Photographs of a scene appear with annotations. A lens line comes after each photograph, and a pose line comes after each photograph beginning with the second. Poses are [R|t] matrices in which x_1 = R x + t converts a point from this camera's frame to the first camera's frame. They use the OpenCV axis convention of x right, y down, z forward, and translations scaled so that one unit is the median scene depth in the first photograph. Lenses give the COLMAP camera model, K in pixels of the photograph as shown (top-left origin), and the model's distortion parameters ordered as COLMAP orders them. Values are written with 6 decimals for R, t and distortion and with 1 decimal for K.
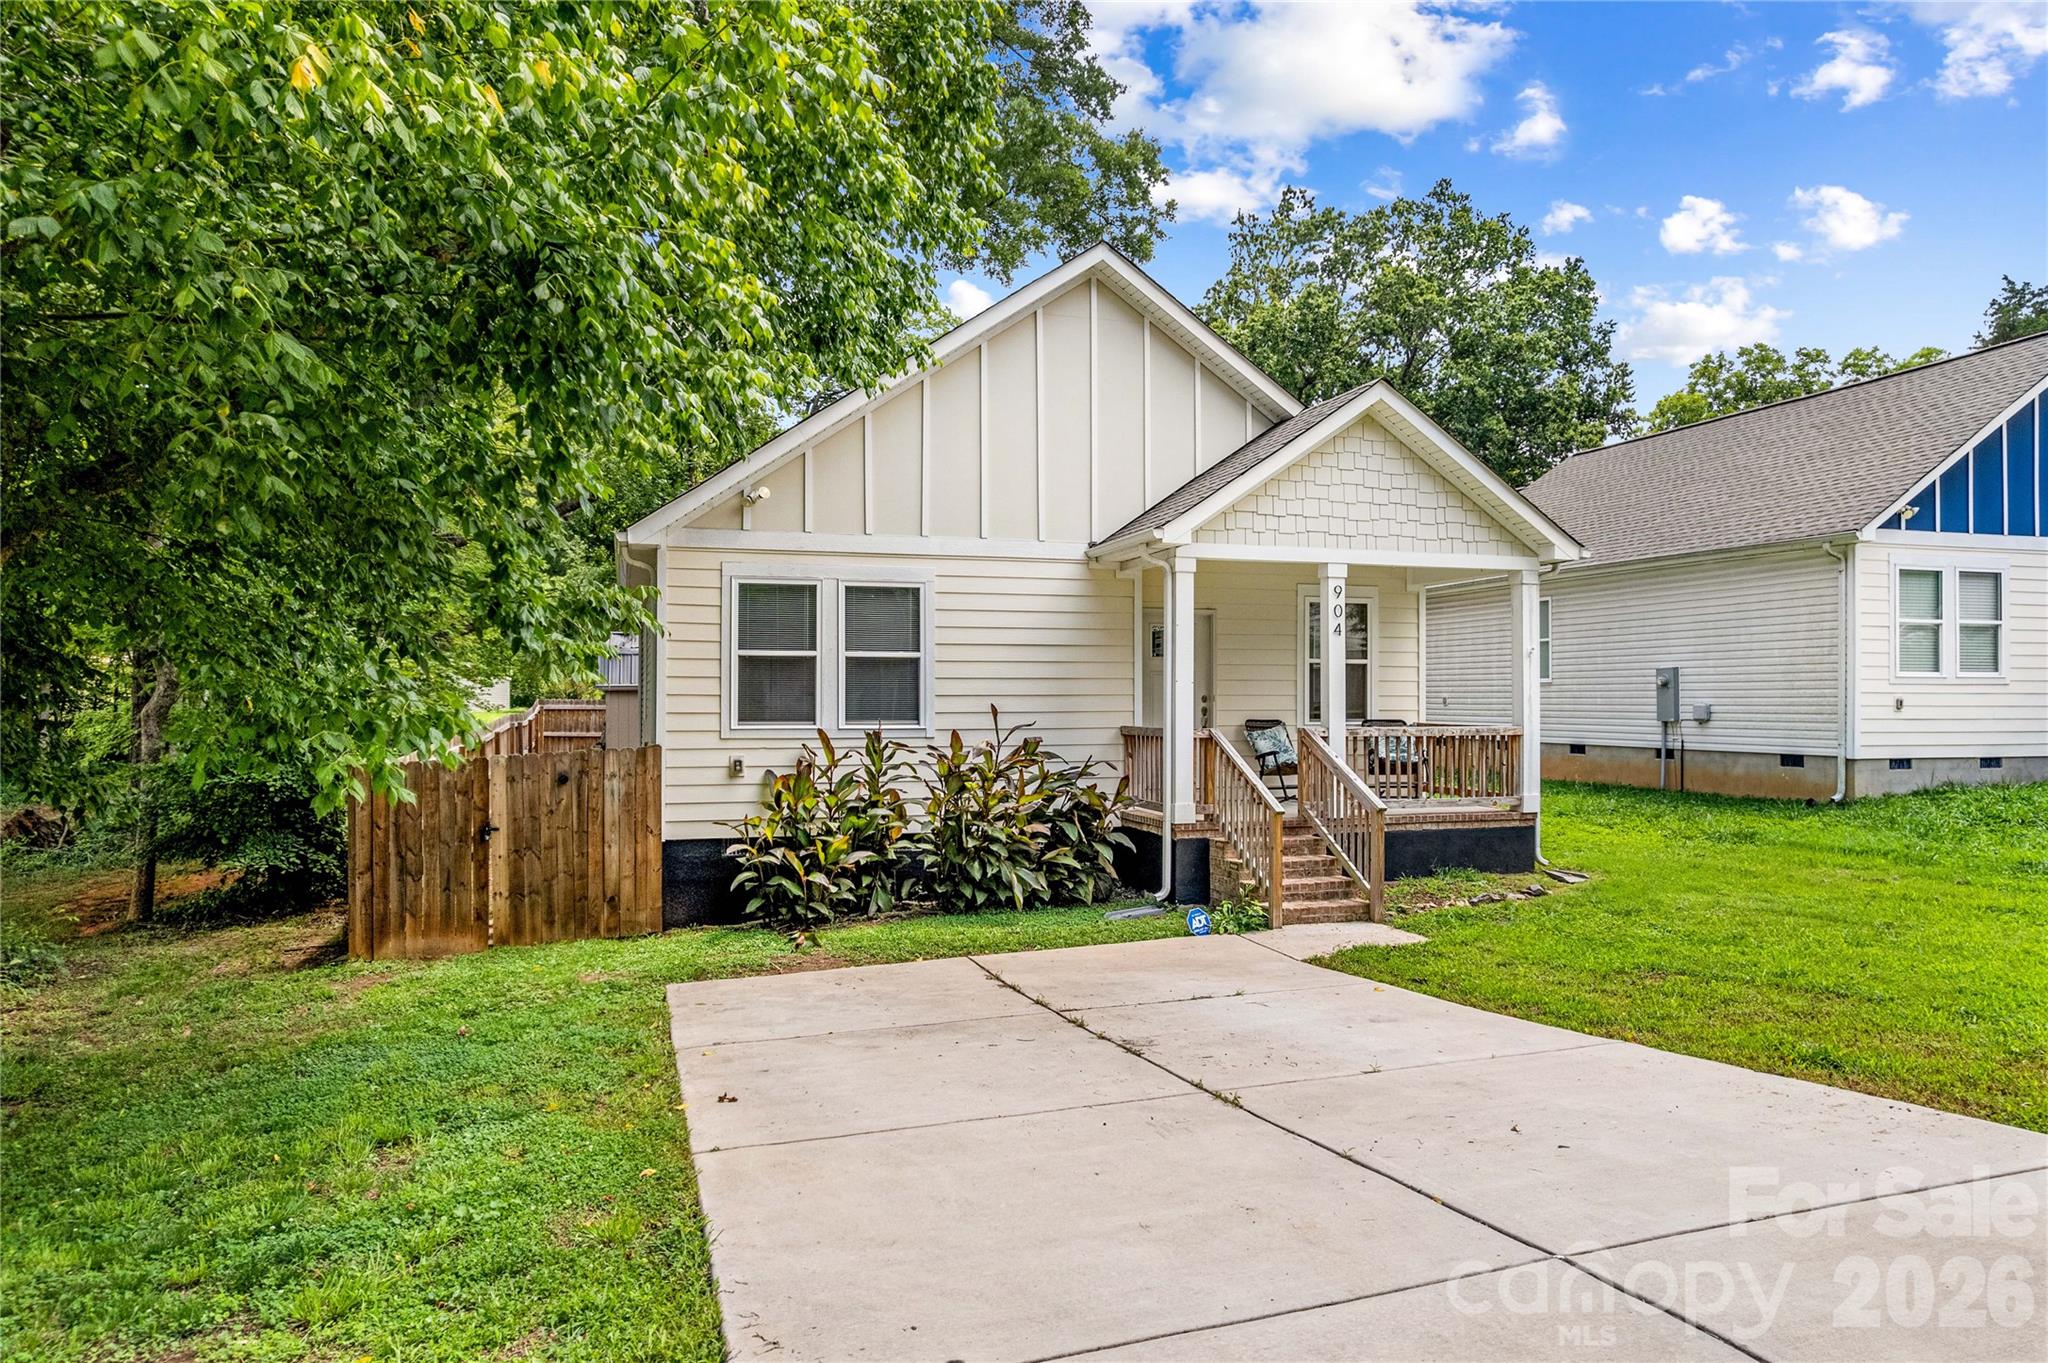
lens RADIAL K [[1319.6, 0, 1024.0], [0, 1319.6, 681.5], [0, 0, 1]] dist [-0.067495, 0.040607]
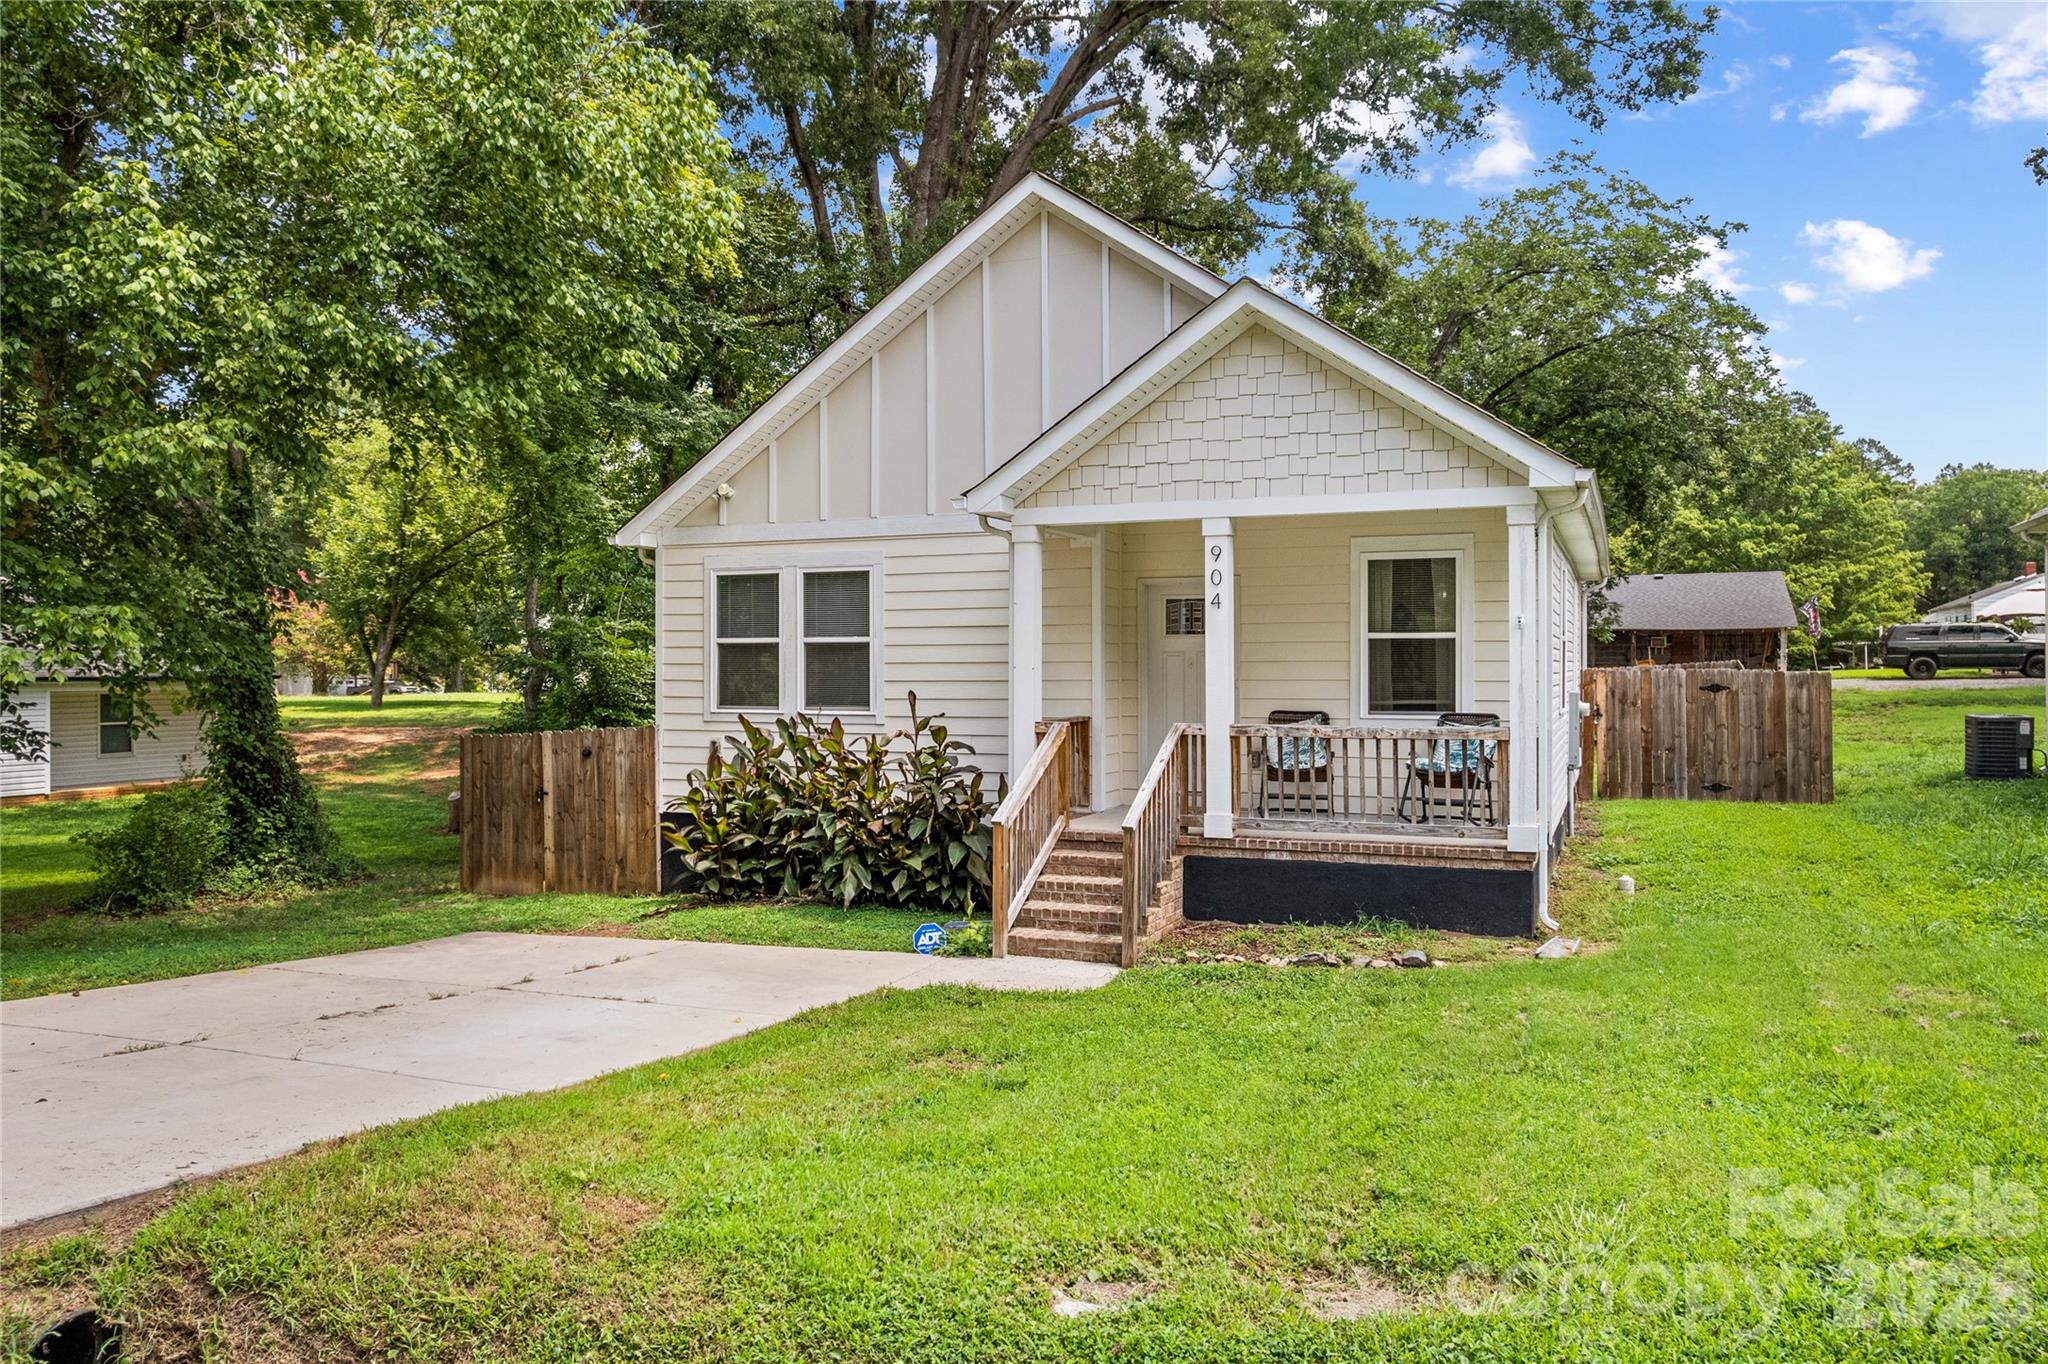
lens RADIAL K [[1473.8, 0, 1001.4], [0, 1473.8, 651.1], [0, 0, 1]] dist [-0.059675, -0.000527]
pose [[0.763691, -0.008473, -0.645526, 0.710467], [0.011186, 0.999937, 0.000108, -0.010708], [0.645485, -0.007303, 0.763738, 0.233628]]
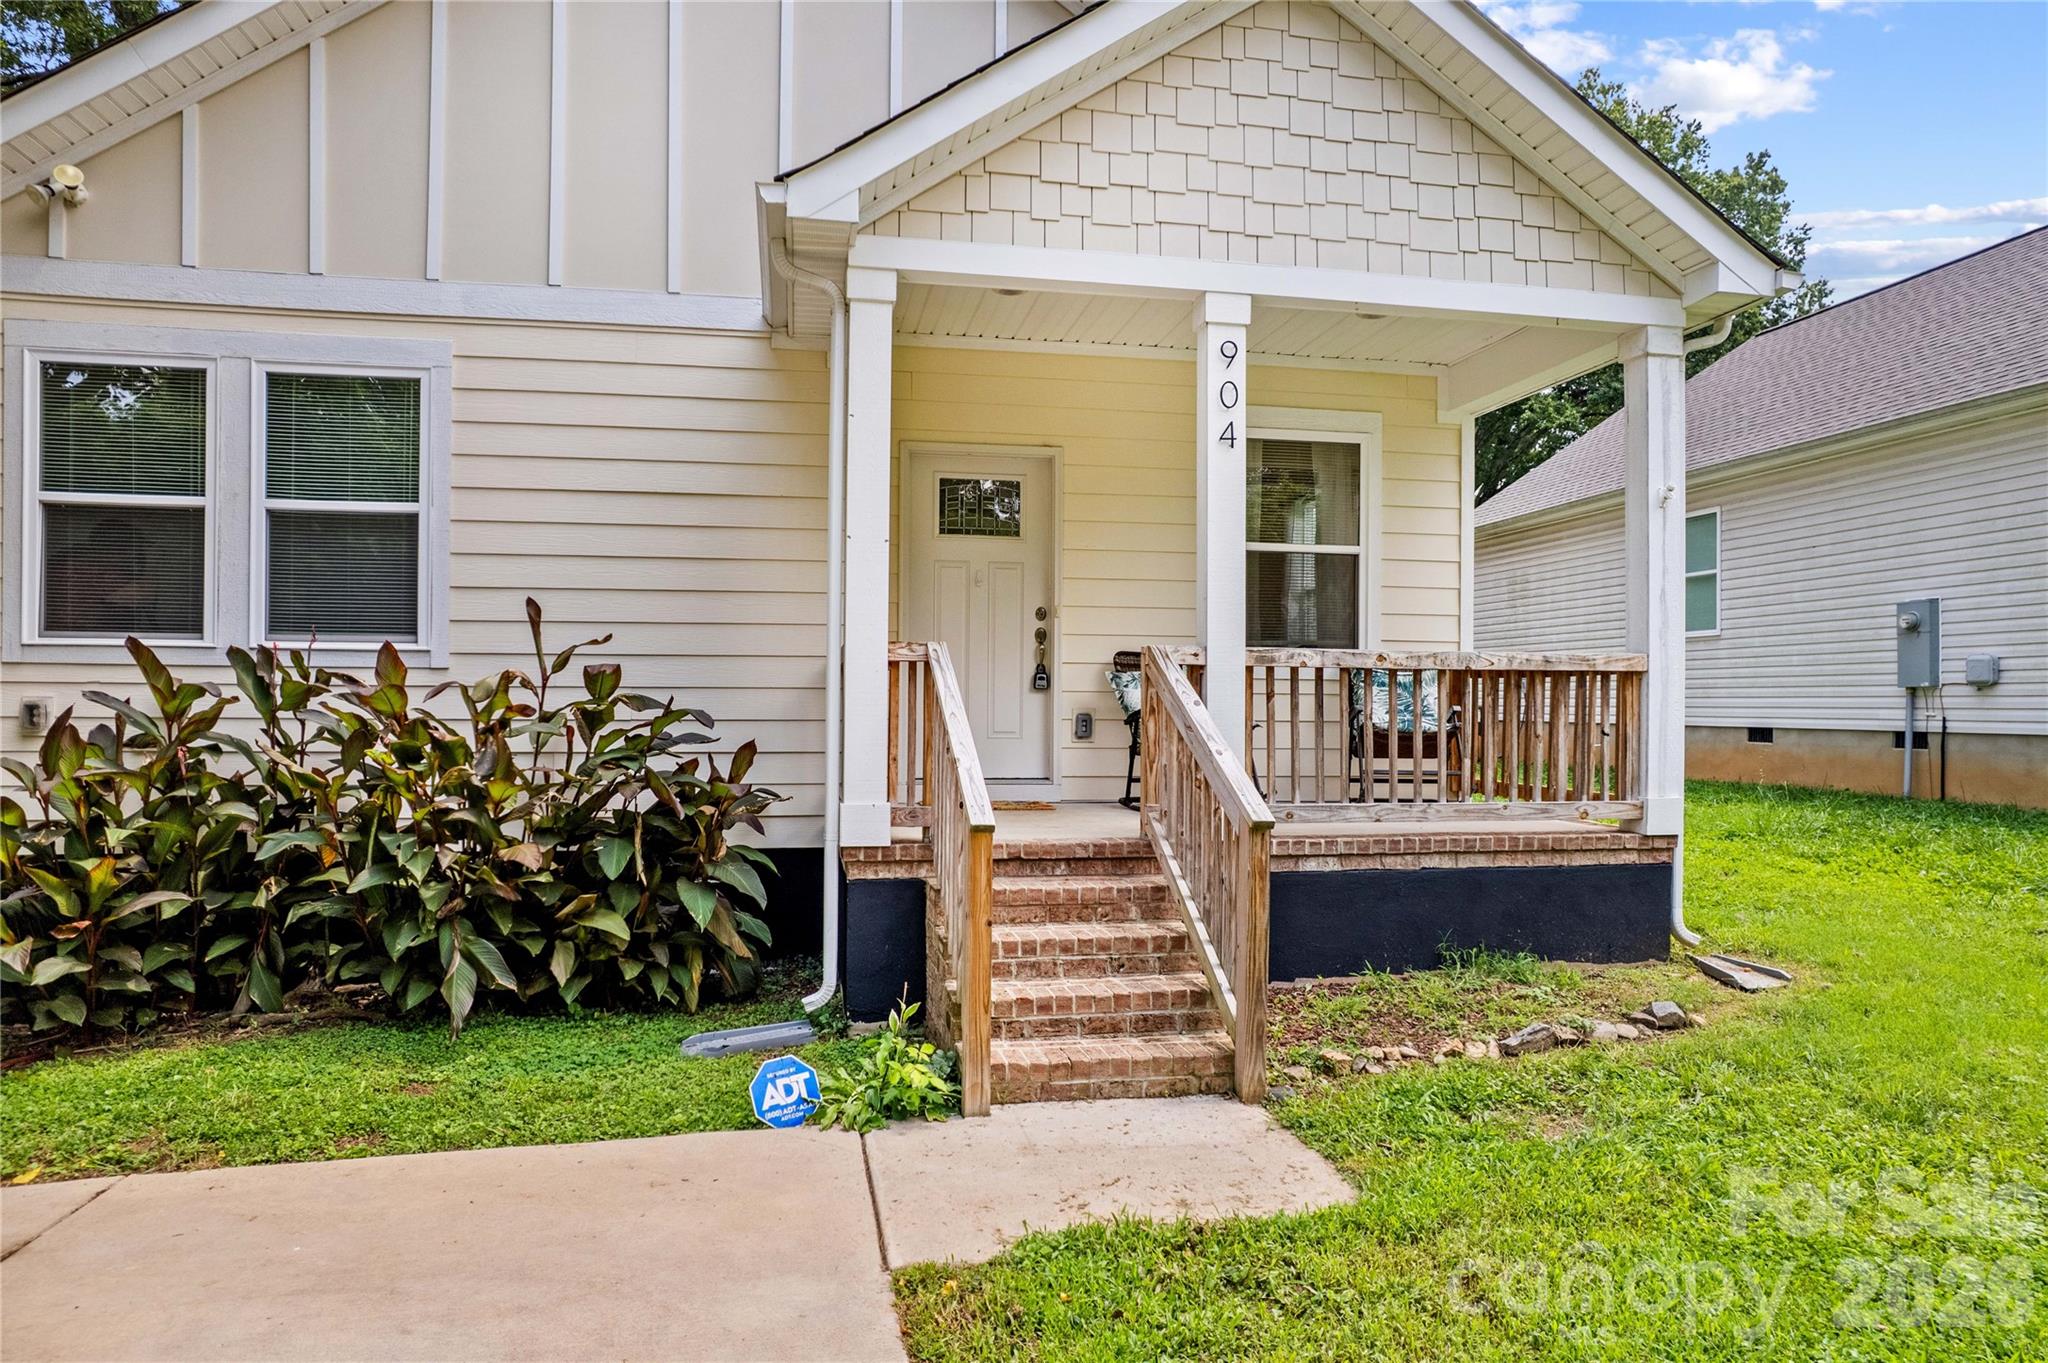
lens RADIAL K [[1314.2, 0, 1023.3], [0, 1314.2, 705.0], [0, 0, 1]] dist [-0.073337, 0.065834]
pose [[0.993600, 0.006427, -0.112769, 0.218352], [-0.004911, 0.999894, 0.013717, 0.049705], [0.112846, -0.013075, 0.993527, 0.527987]]
